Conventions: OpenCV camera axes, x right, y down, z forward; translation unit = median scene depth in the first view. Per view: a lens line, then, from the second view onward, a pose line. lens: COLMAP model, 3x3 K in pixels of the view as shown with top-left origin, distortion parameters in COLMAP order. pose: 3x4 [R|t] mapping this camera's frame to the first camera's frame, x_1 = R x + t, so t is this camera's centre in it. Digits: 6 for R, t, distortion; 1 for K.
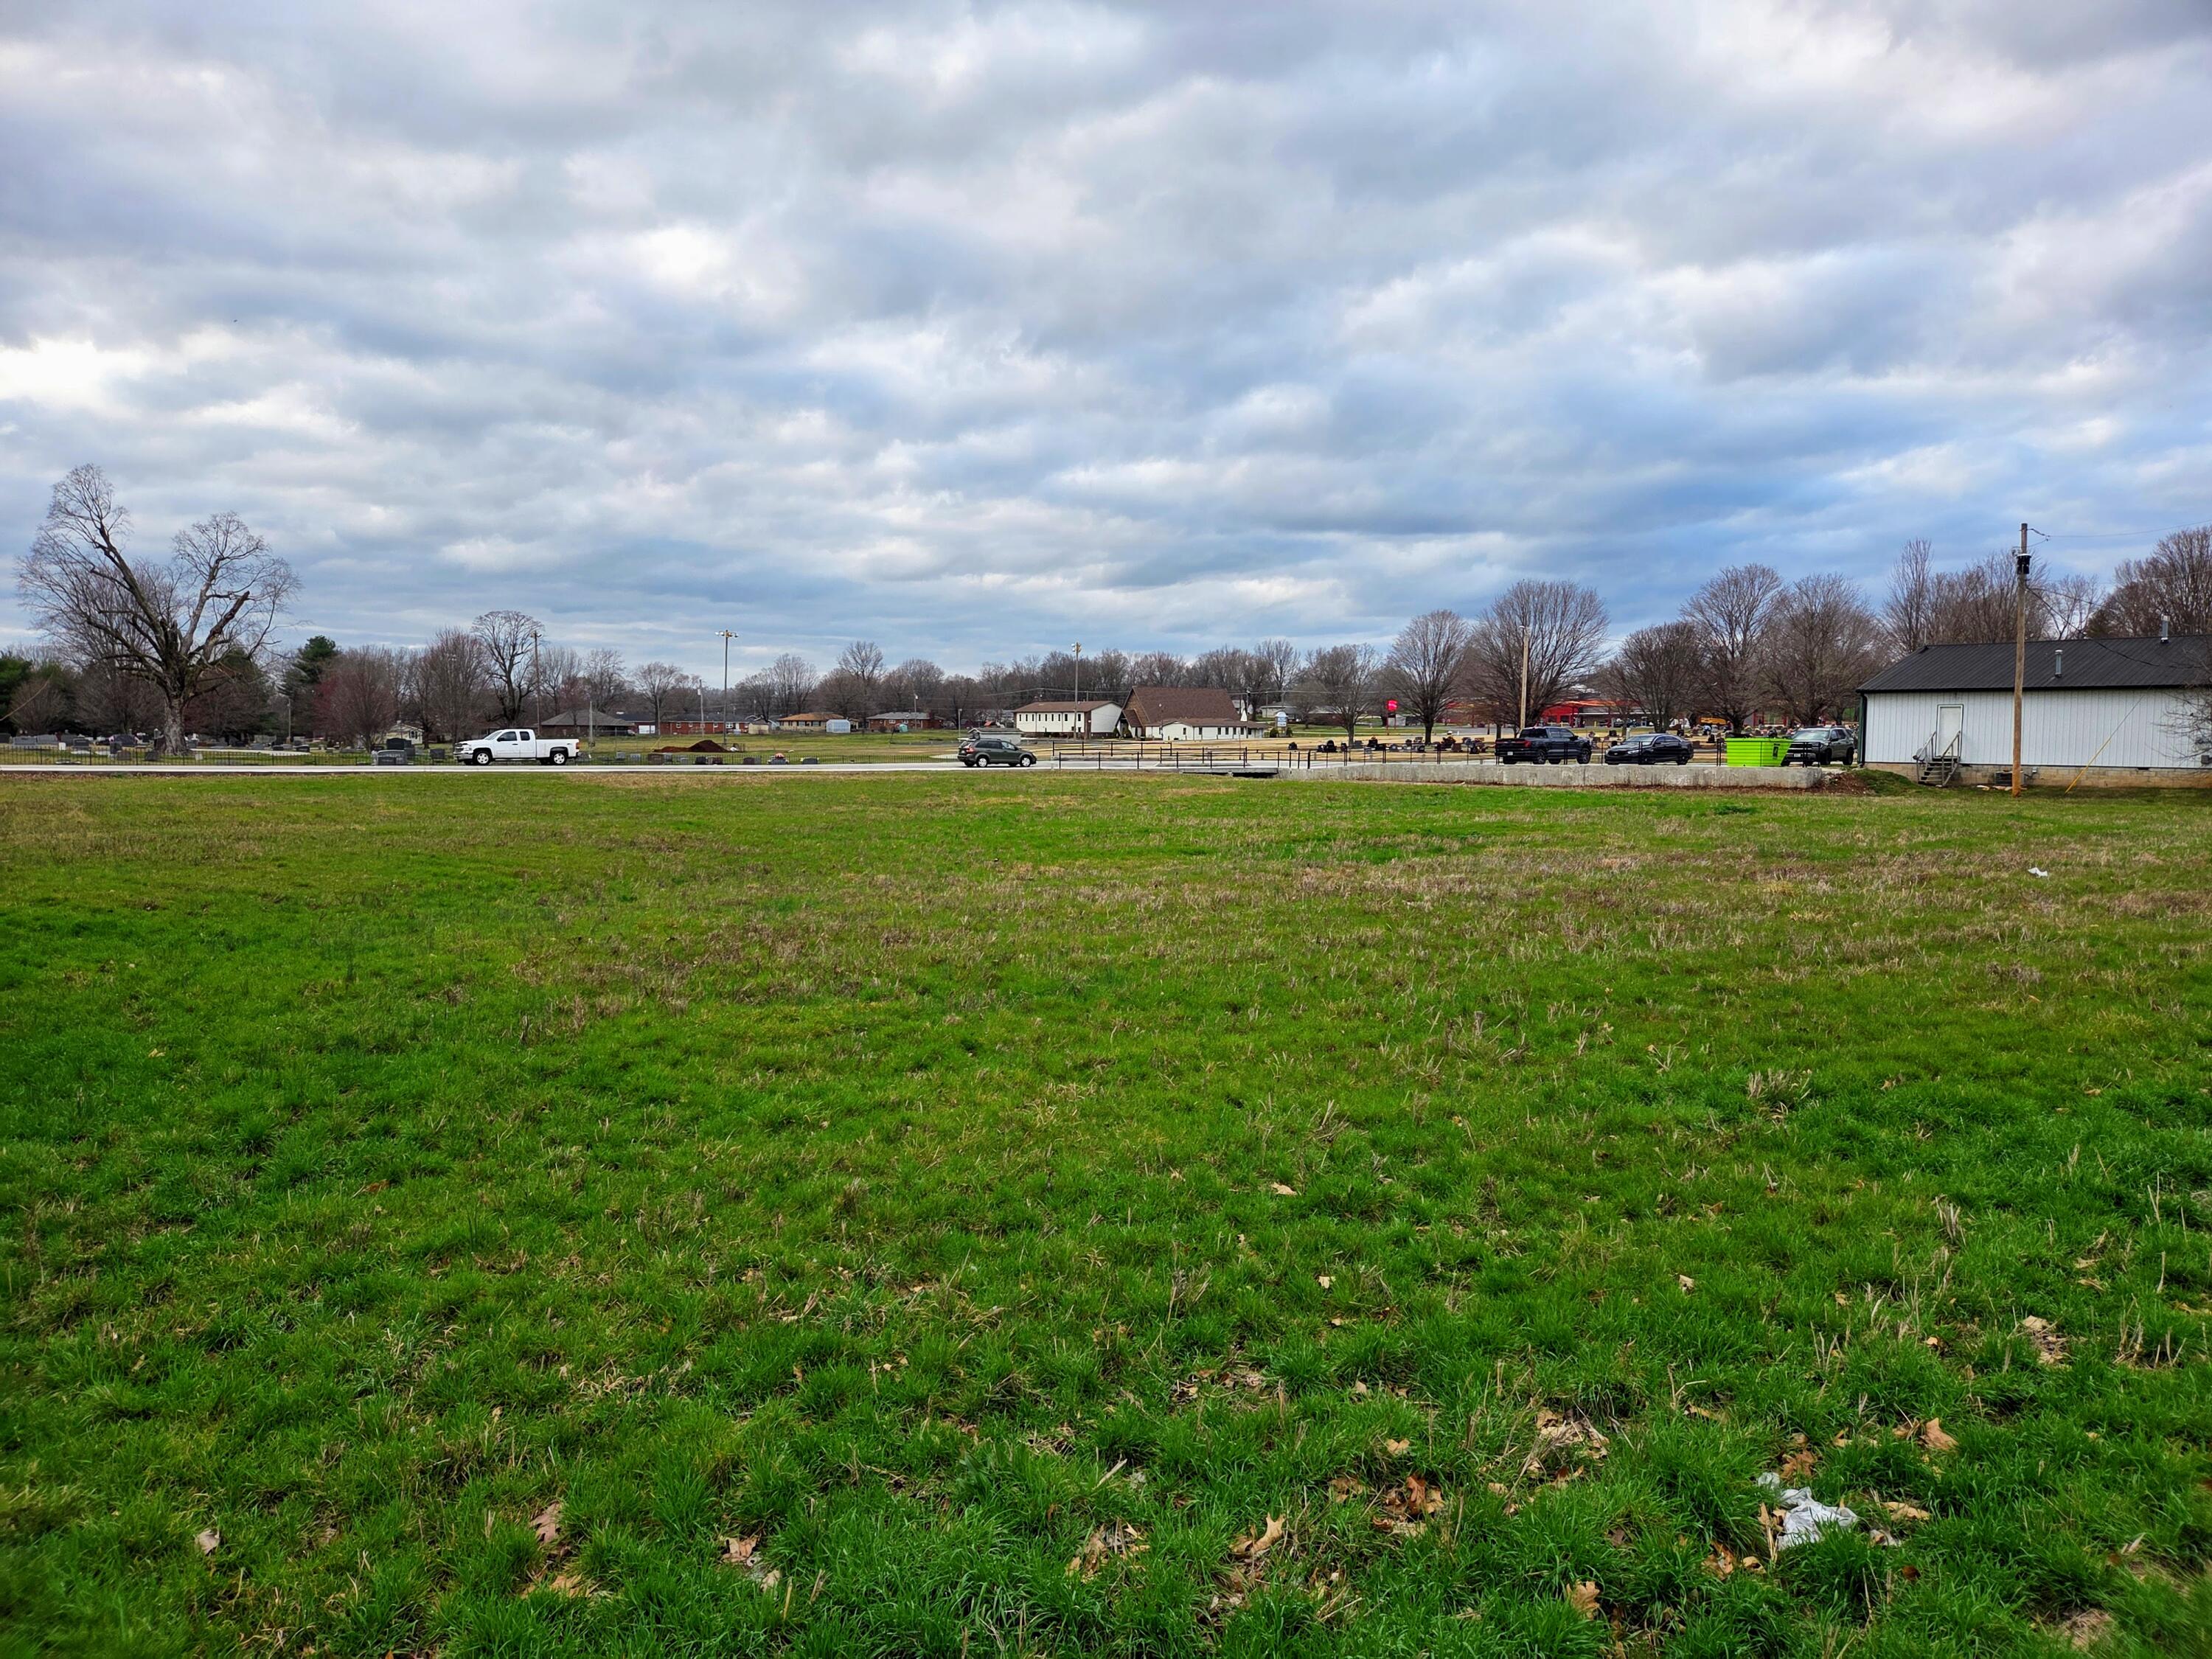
lens RADIAL K [[1442.1, 0, 1056.1], [0, 1442.1, 820.3], [0, 0, 1]] dist [0.061353, -0.042648]
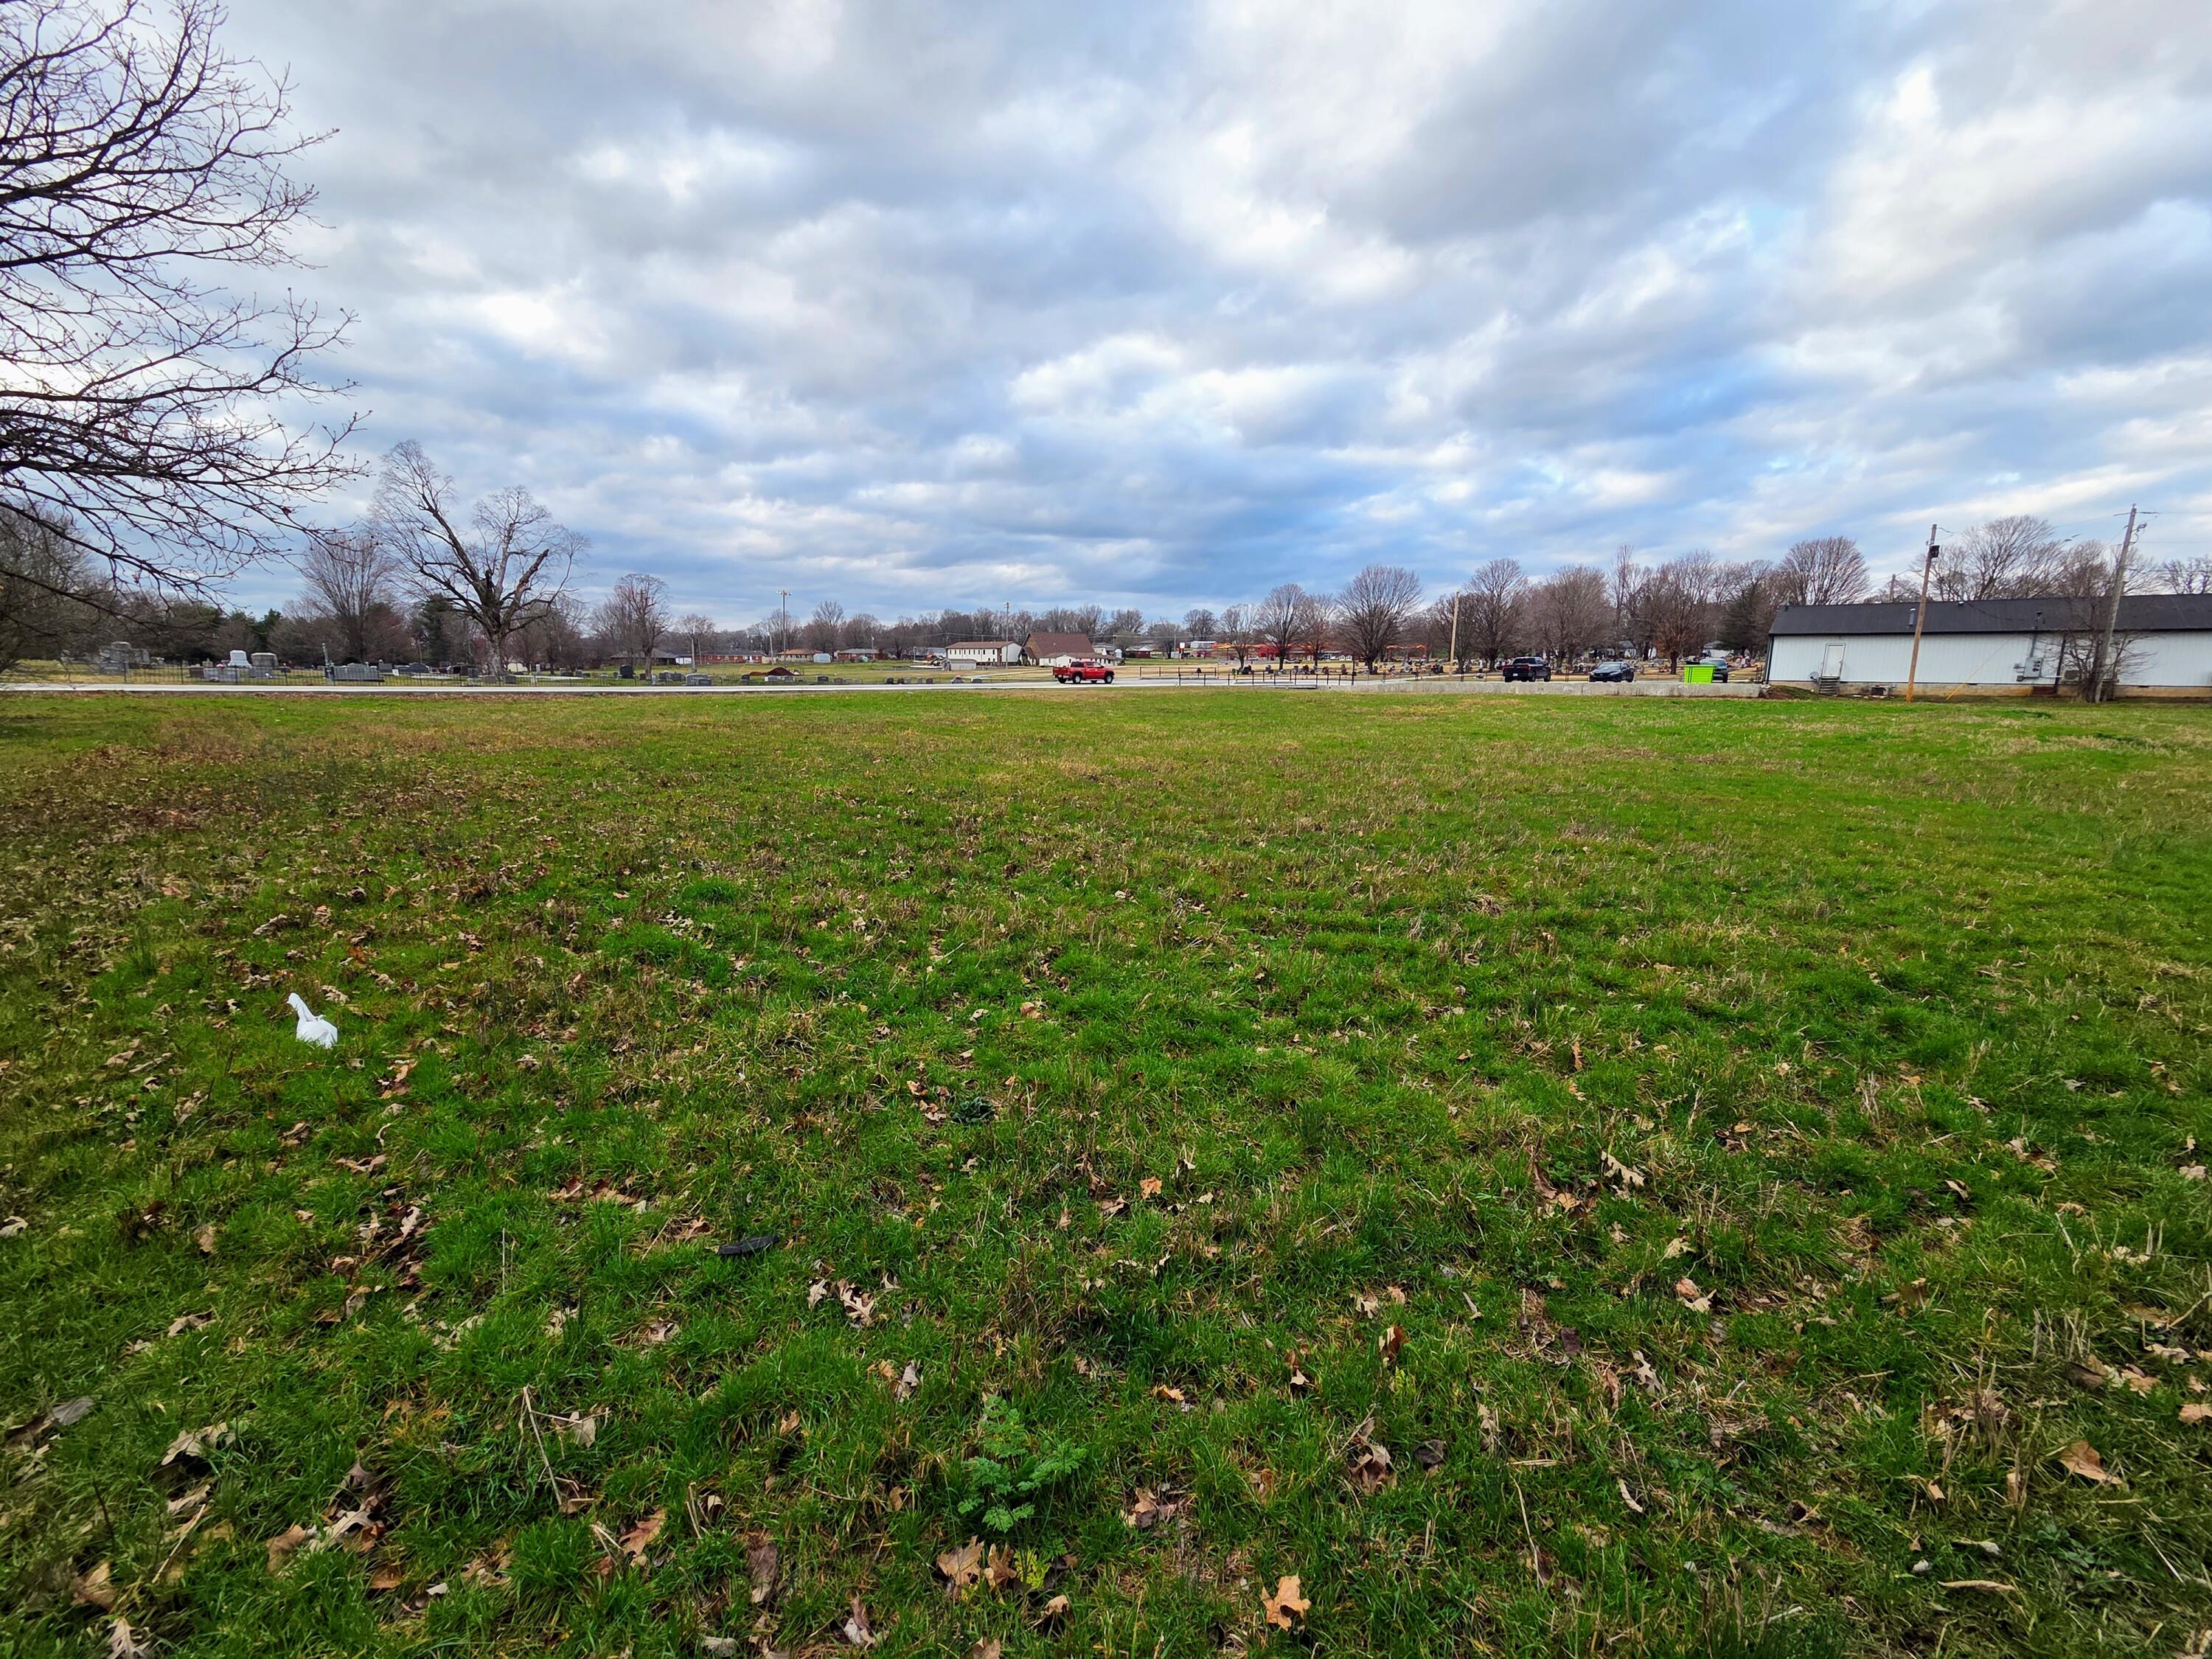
lens RADIAL K [[894.6, 0, 1097.7], [0, 894.6, 794.2], [0, 0, 1]] dist [0.008545, -0.001277]
pose [[0.985123, -0.021868, 0.170452, 0.125302], [0.007402, 0.996350, 0.085046, -0.005989], [-0.171690, -0.082519, 0.981689, 0.035582]]
